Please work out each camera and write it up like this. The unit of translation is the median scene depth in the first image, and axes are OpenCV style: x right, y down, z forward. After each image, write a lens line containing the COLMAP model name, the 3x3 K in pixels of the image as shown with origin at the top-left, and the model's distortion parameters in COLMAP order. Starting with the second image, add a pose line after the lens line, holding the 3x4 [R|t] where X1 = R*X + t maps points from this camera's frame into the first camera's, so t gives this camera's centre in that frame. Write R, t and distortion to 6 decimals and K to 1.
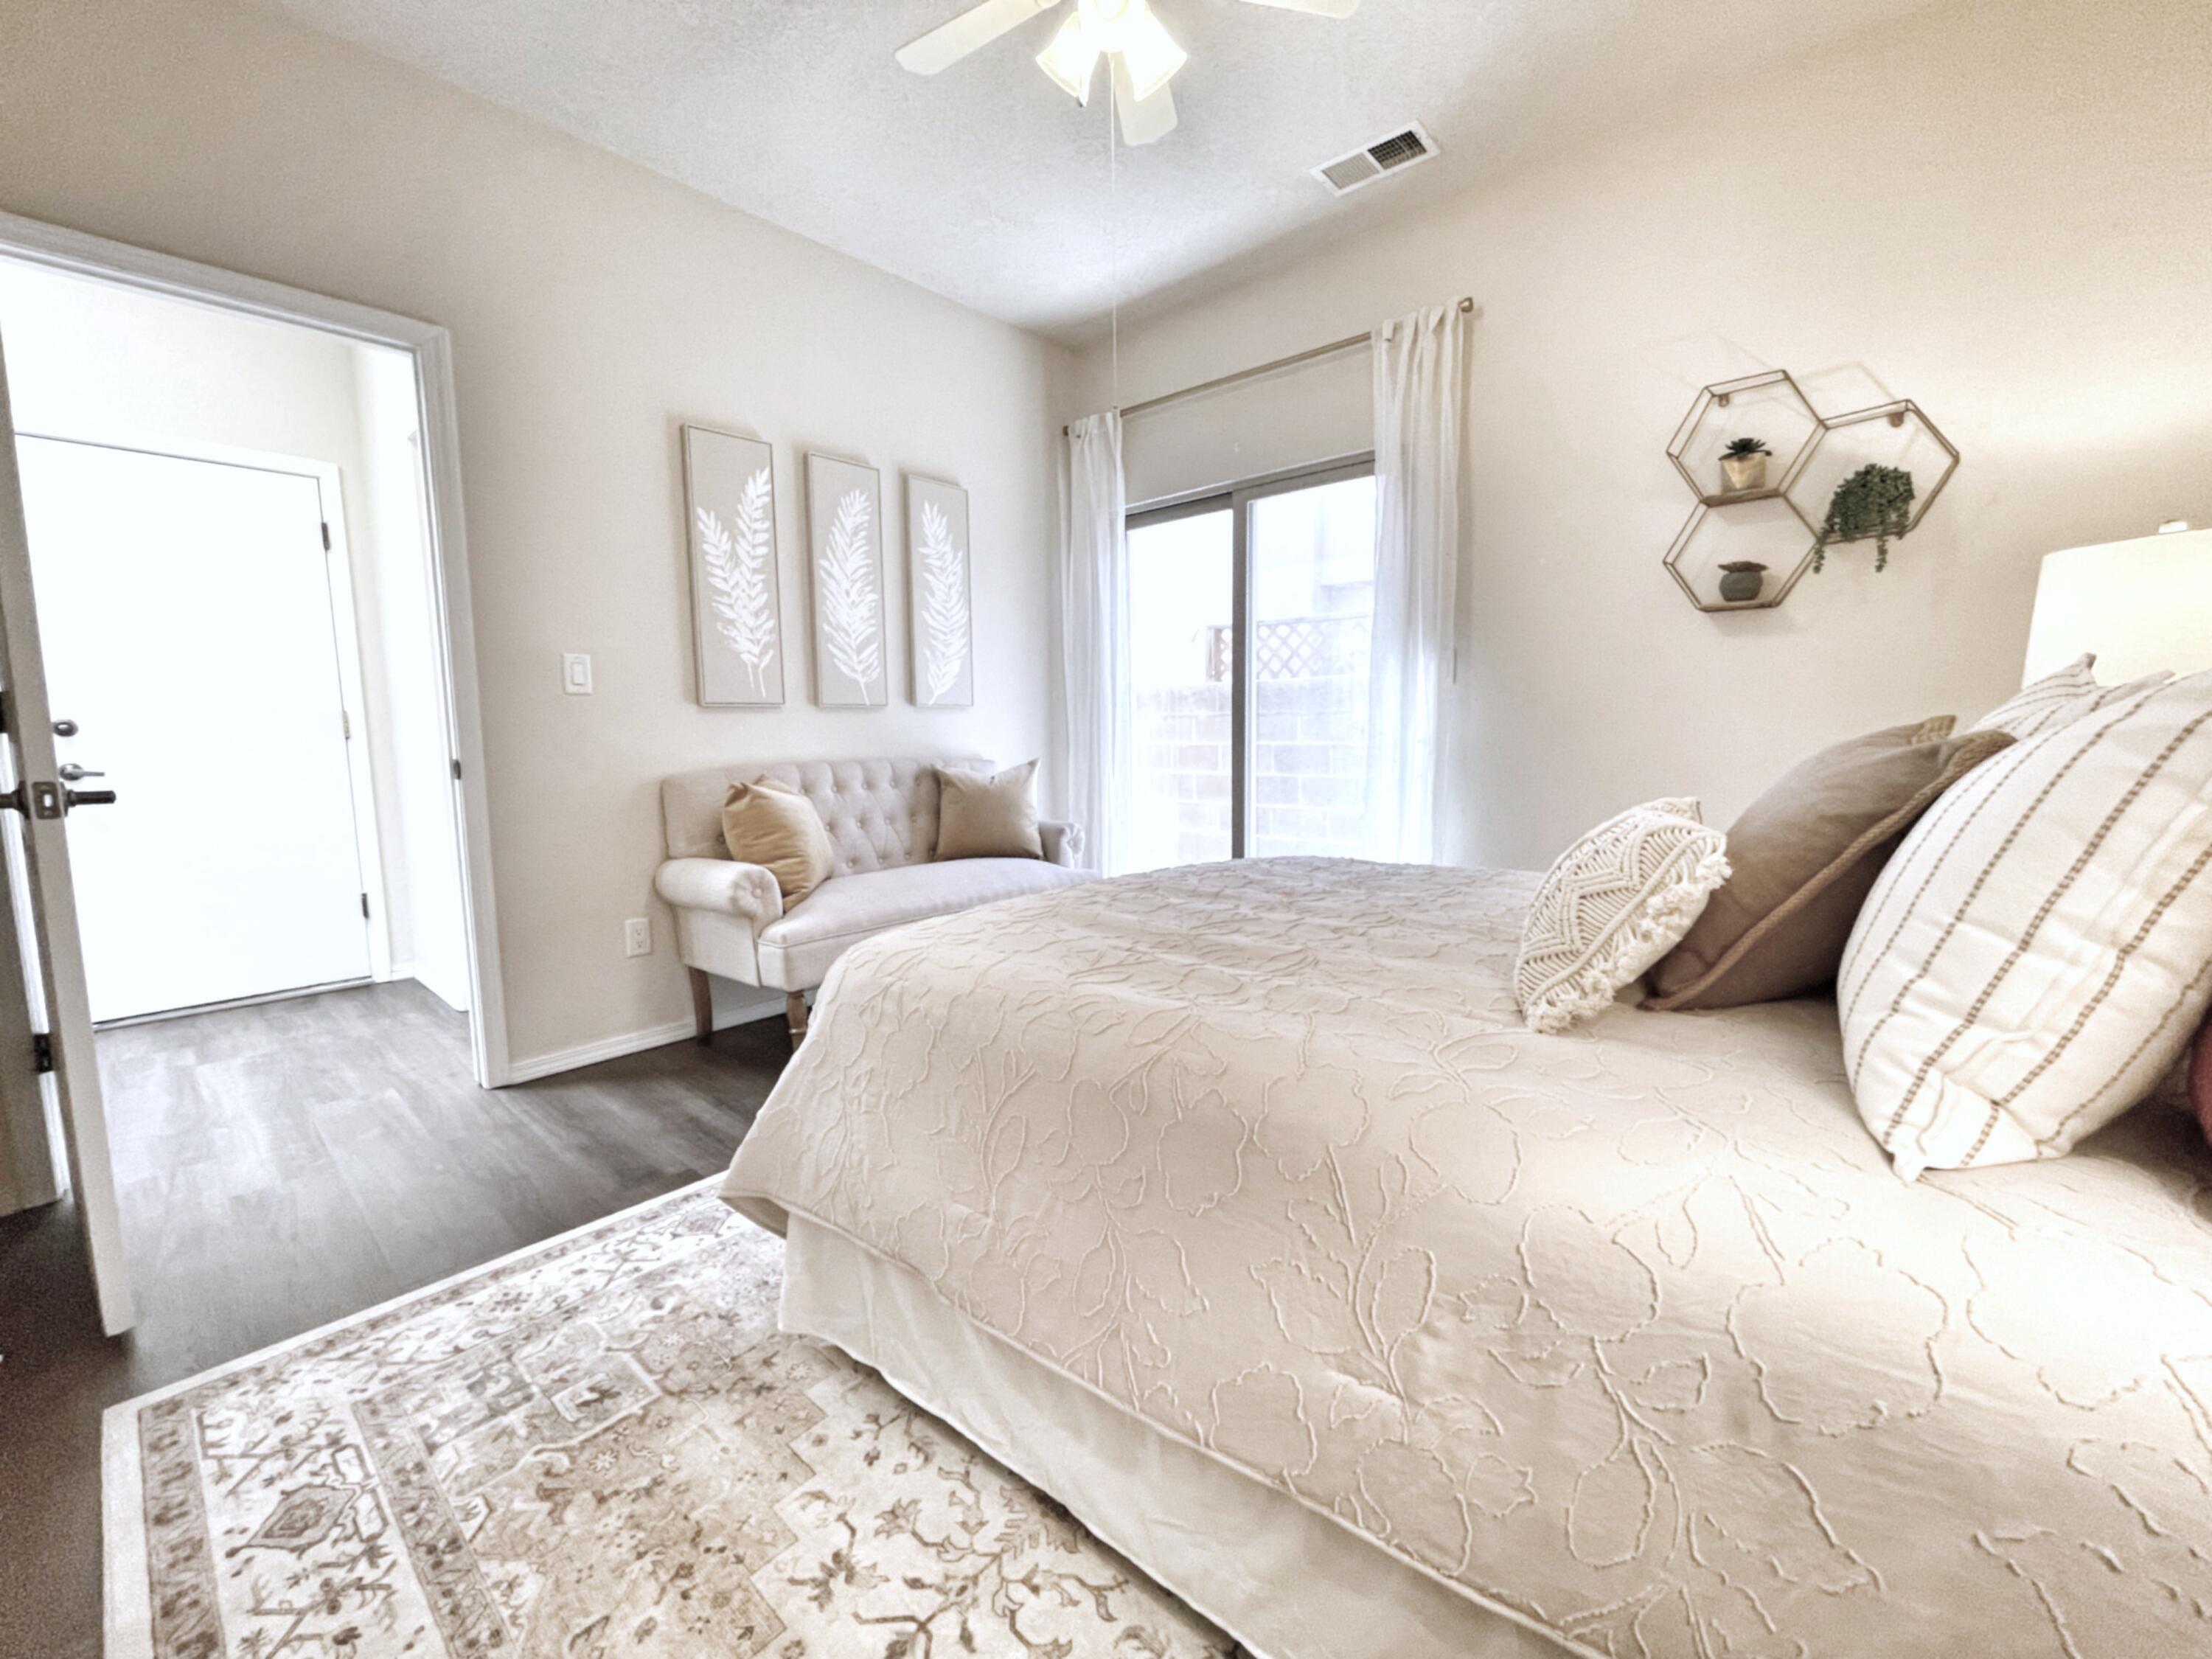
lens RADIAL K [[903.3, 0, 1098.5], [0, 903.3, 825.2], [0, 0, 1]] dist [-0.000607, -0.000570]
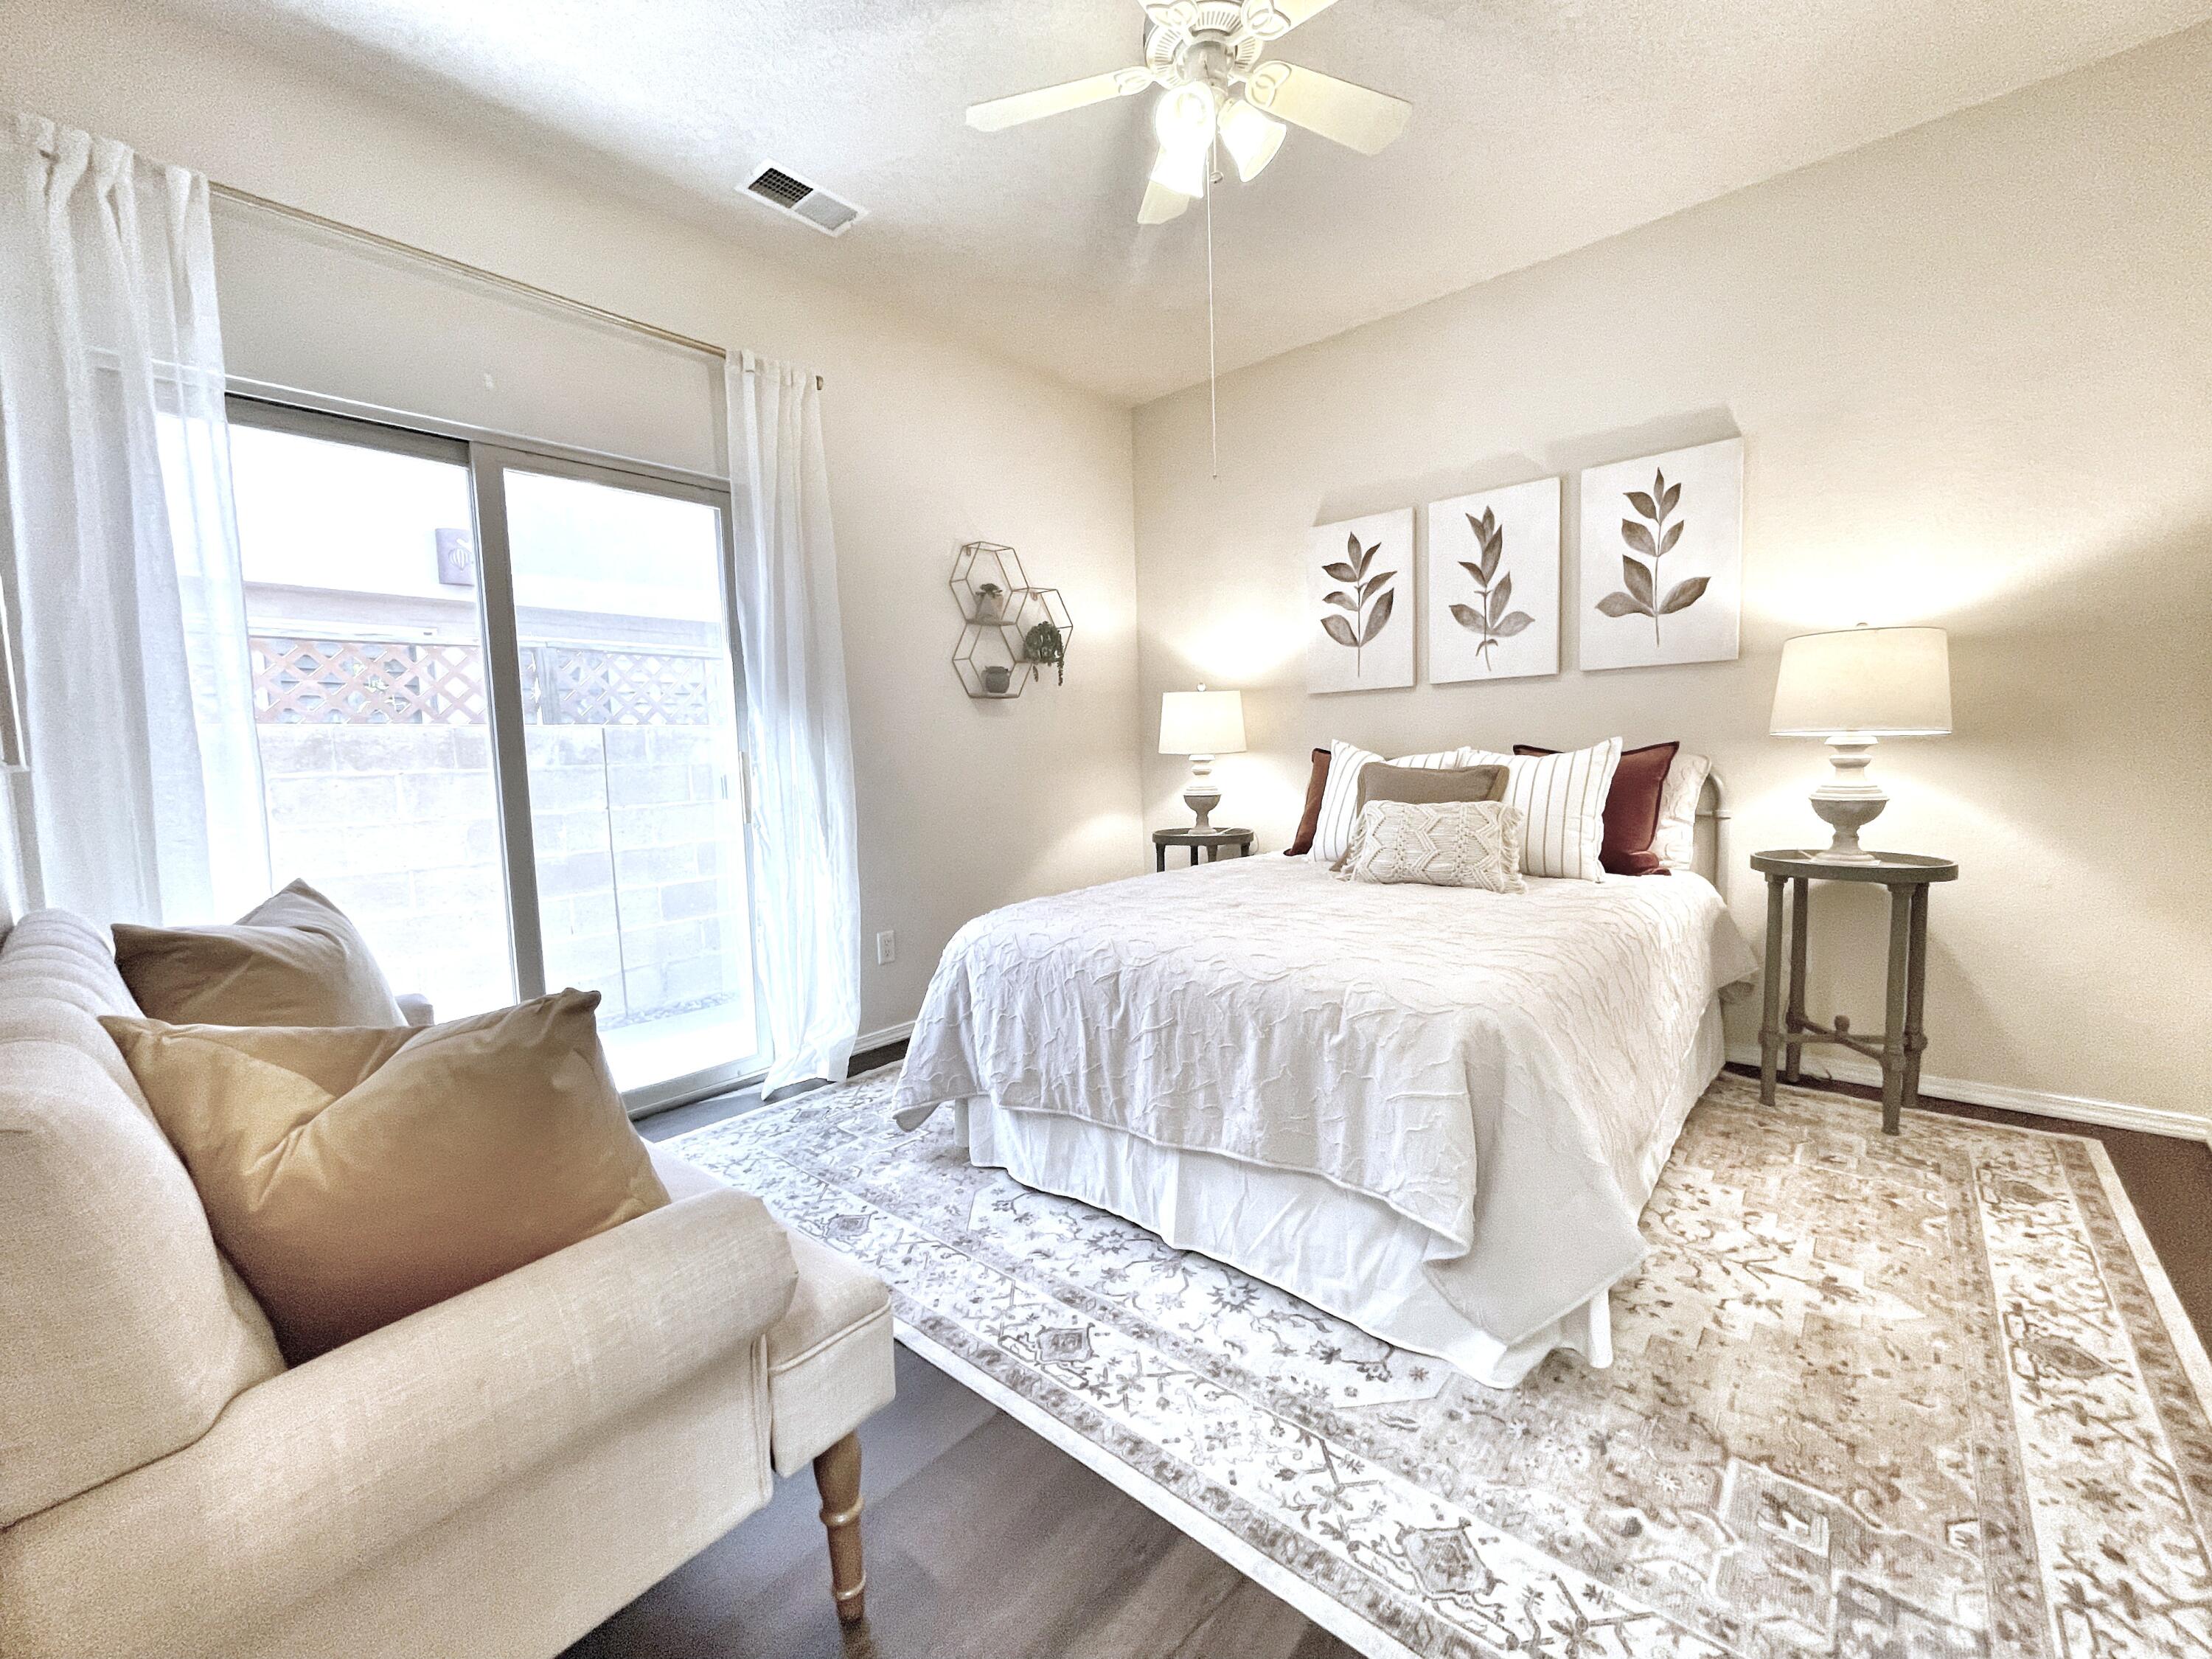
lens RADIAL K [[888.3, 0, 1048.6], [0, 888.3, 845.7], [0, 0, 1]] dist [0.000454, -0.006240]
pose [[0.014231, -0.090930, 0.995756, -1.347940], [0.135890, 0.986793, 0.088170, -0.200611], [-0.990622, 0.134058, 0.026400, 1.576143]]
